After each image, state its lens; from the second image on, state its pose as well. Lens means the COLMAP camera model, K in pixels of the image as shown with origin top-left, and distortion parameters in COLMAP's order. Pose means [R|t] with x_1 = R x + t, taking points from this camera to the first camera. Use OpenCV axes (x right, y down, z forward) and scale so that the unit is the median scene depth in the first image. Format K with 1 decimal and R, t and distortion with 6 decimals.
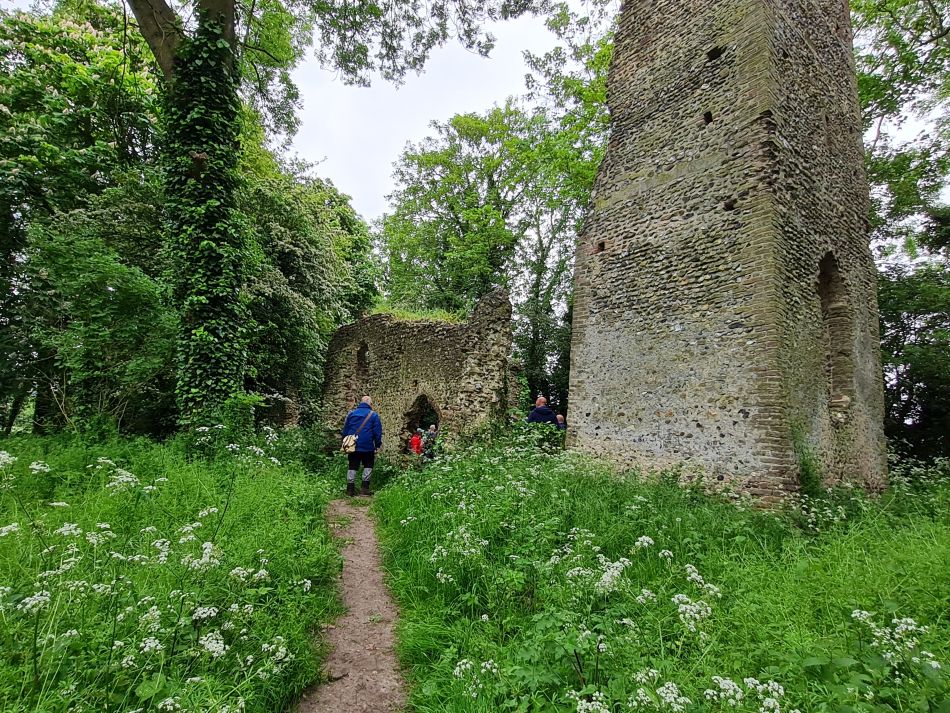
lens RADIAL K [[384.6, 0, 471.2], [0, 384.6, 348.1], [0, 0, 1]] dist [0.001147, 0.002063]
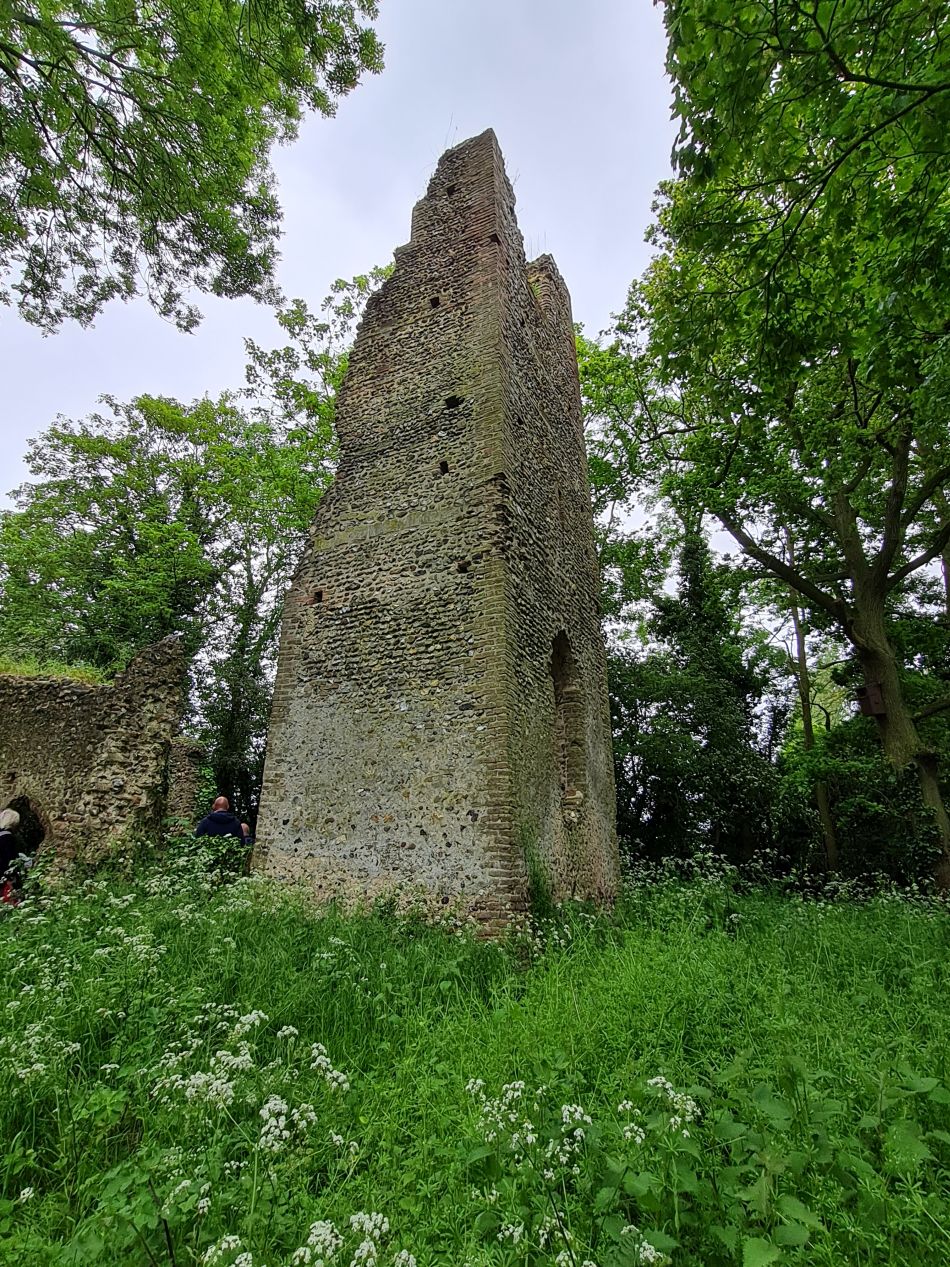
lens RADIAL K [[507.9, 0, 475.3], [0, 507.9, 646.9], [0, 0, 1]] dist [0.006706, 0.000136]
pose [[0.940580, 0.078582, 0.330356, 0.315201], [-0.033951, 0.989743, -0.138766, -0.033490], [-0.337872, 0.119304, 0.933600, -0.052988]]
